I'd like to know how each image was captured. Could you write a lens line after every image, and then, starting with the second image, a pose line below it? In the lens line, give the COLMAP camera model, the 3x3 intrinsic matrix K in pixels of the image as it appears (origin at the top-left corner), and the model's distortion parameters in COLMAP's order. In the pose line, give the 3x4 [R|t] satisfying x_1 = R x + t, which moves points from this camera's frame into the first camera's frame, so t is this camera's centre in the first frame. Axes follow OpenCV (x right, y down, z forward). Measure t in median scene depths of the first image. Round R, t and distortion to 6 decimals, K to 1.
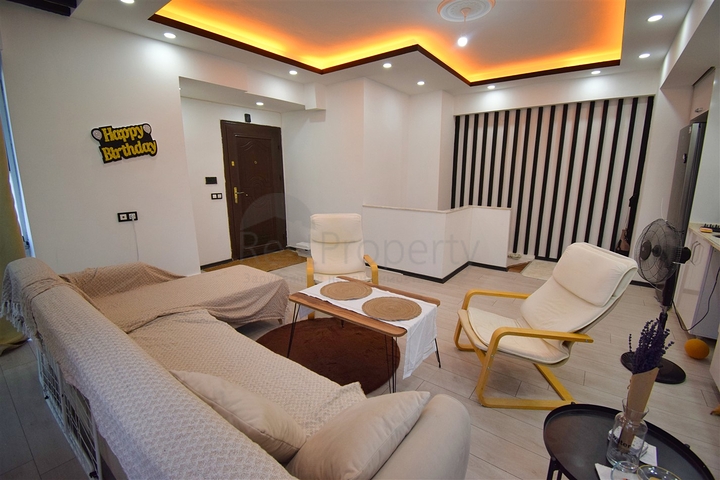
lens RADIAL K [[323.9, 0, 361.2], [0, 323.9, 236.7], [0, 0, 1]] dist [0.000185, -0.000252]
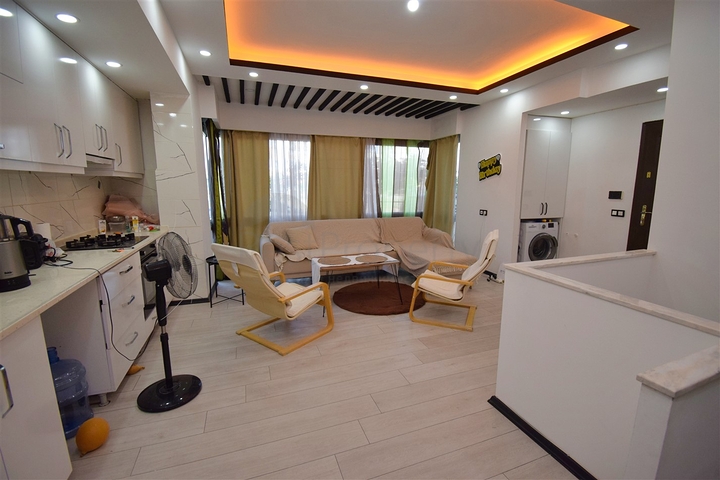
lens RADIAL K [[323.9, 0, 363.1], [0, 323.9, 239.6], [0, 0, 1]] dist [0.000185, -0.000252]
pose [[-0.551503, 0.132443, -0.823591, 1.227843], [-0.164468, 0.950671, 0.263011, -0.326140], [0.817798, 0.280506, -0.502516, 1.685674]]
